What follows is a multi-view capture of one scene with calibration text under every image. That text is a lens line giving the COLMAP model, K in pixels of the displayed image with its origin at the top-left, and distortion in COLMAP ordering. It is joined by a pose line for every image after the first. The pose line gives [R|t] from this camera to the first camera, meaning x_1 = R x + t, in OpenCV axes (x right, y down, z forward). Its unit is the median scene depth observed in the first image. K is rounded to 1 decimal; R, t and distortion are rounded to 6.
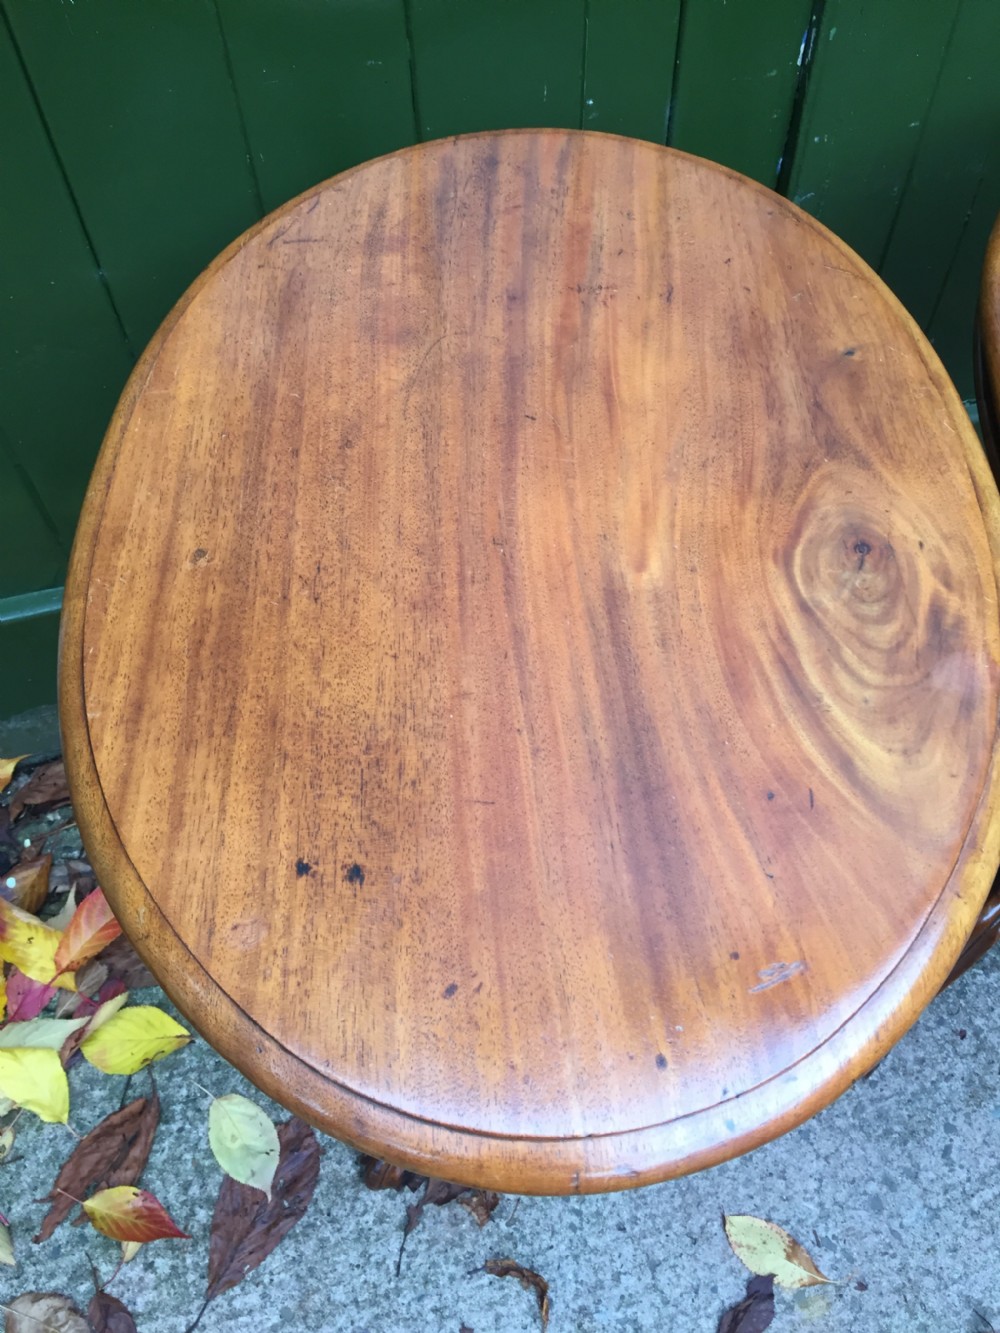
lens RADIAL K [[1145.1, 0, 499.9], [0, 1145.1, 675.9], [0, 0, 1]] dist [0.078178, -0.116644]
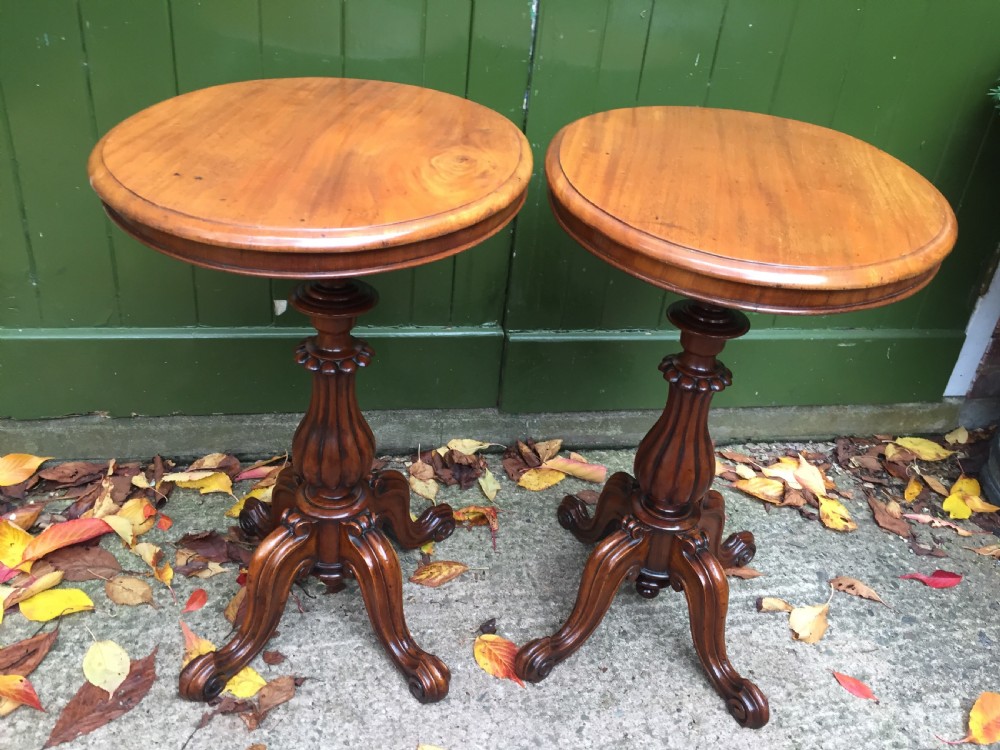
lens RADIAL K [[859.1, 0, 503.5], [0, 859.1, 366.7], [0, 0, 1]] dist [0.078178, -0.116644]
pose [[0.990846, 0.134898, -0.005142, 0.237697], [-0.121379, 0.873577, -0.471307, 0.547358], [-0.059086, 0.467617, 0.881954, -0.177917]]
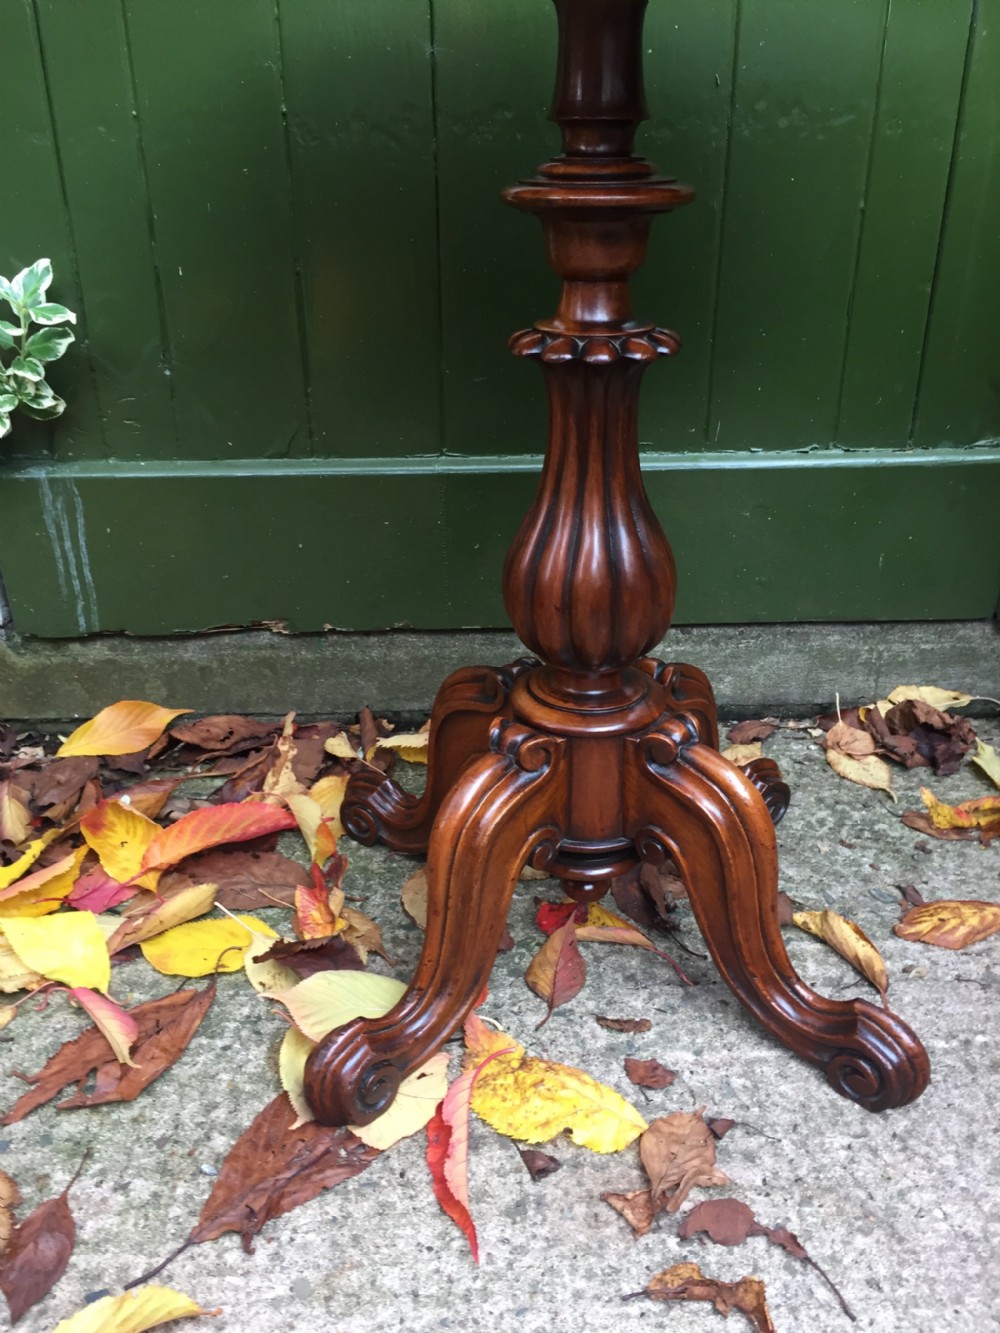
lens RADIAL K [[1145.1, 0, 499.5], [0, 1145.1, 667.6], [0, 0, 1]] dist [0.078178, -0.116644]
pose [[0.973251, 0.113489, -0.199757, 0.001619], [-0.201291, 0.840338, -0.503302, 0.541953], [0.110744, 0.530049, 0.840704, 0.315784]]
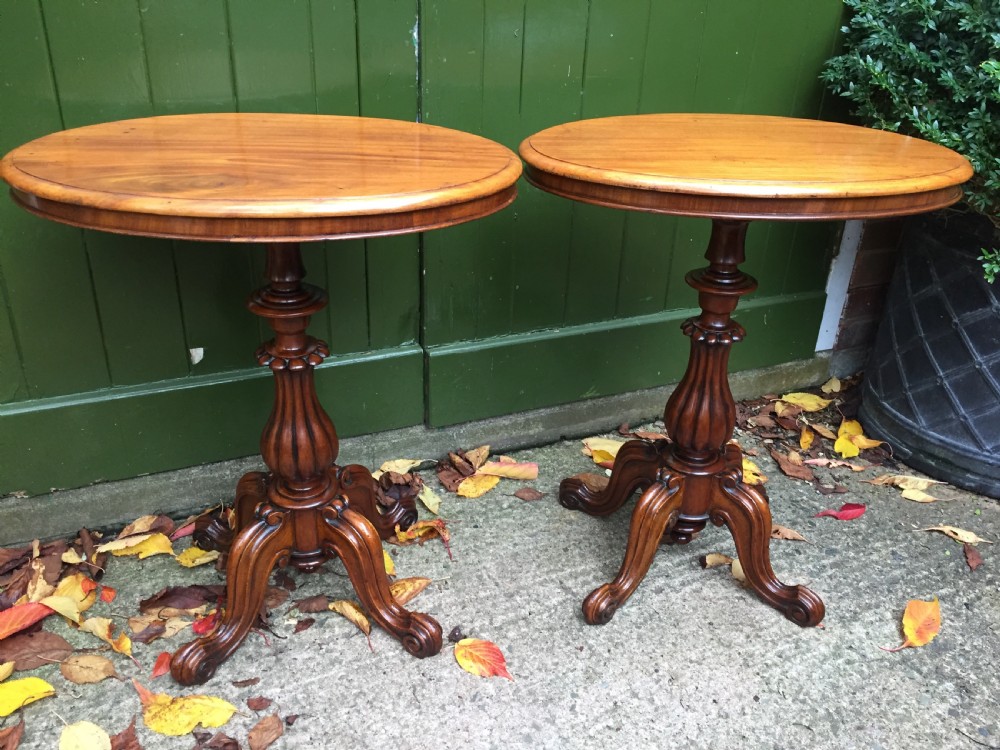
lens RADIAL K [[859.1, 0, 502.9], [0, 859.1, 367.5], [0, 0, 1]] dist [0.078178, -0.116644]
pose [[0.987452, -0.012761, 0.157402, 0.121380], [0.090677, 0.861852, -0.498988, 0.596773], [-0.129290, 0.506999, 0.852195, -0.196008]]
